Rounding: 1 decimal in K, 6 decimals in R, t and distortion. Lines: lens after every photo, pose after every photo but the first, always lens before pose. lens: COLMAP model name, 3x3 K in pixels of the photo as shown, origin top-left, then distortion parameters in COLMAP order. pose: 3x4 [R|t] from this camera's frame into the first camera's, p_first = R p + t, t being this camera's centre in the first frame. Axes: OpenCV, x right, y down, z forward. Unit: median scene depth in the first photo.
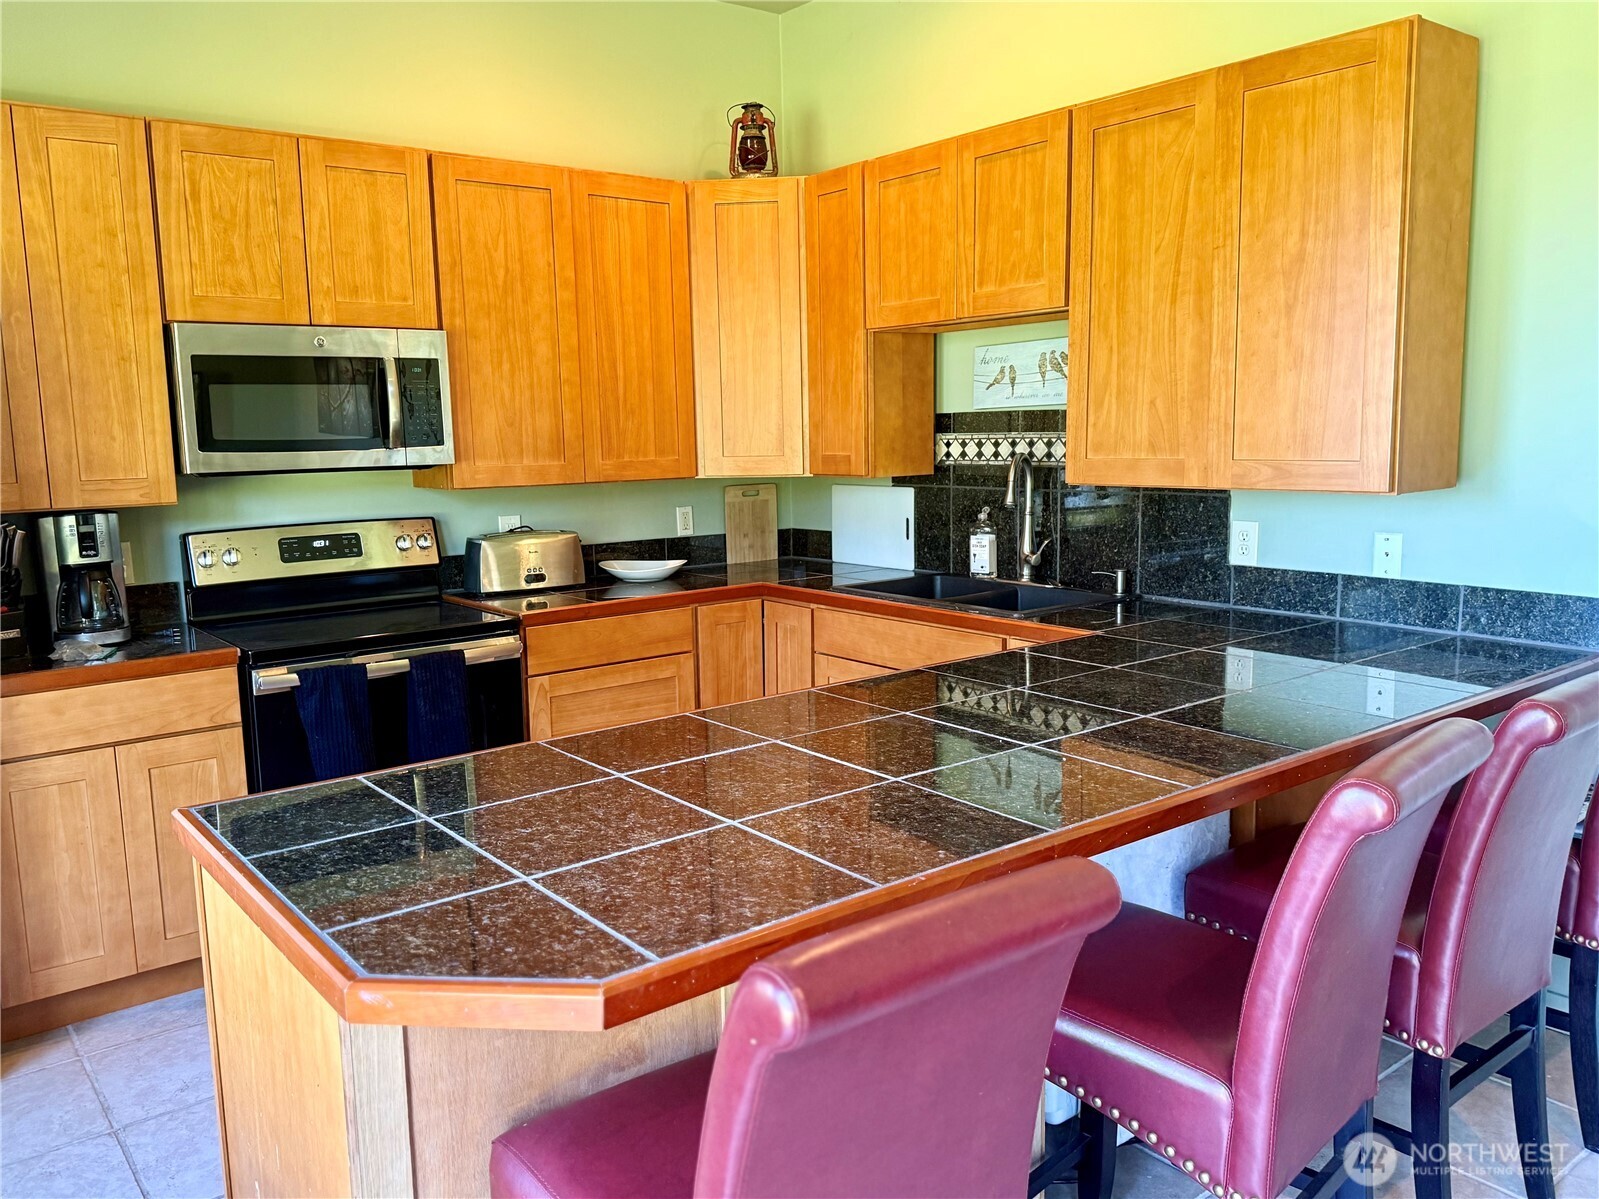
lens RADIAL K [[1246.4, 0, 799.5], [0, 1246.4, 599.5], [0, 0, 1]] dist [0.121464, -0.270099]
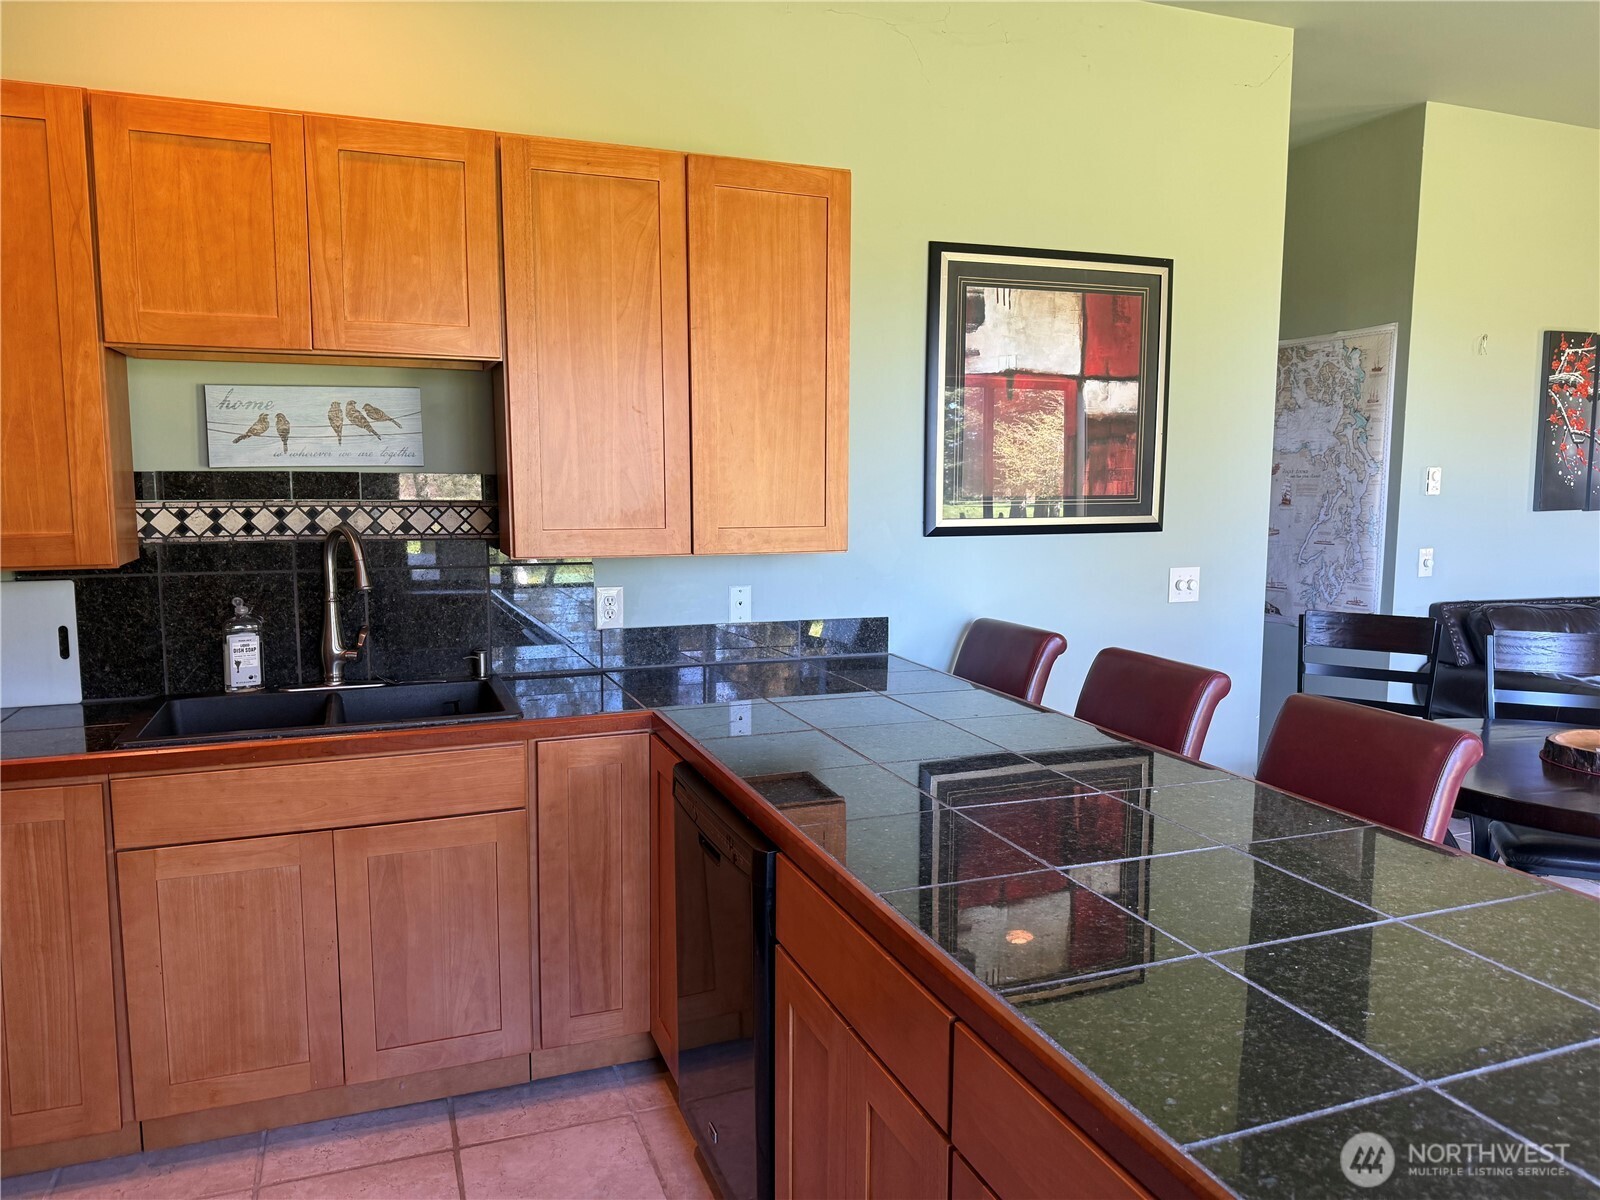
lens RADIAL K [[1124.2, 0, 800.0], [0, 1124.2, 600.0], [0, 0, 1]] dist [0.113031, -0.160744]
pose [[0.295092, -0.084815, 0.951697, -0.526888], [0.124812, 0.990939, 0.049612, -0.083956], [-0.947282, 0.104143, 0.303004, 0.614741]]
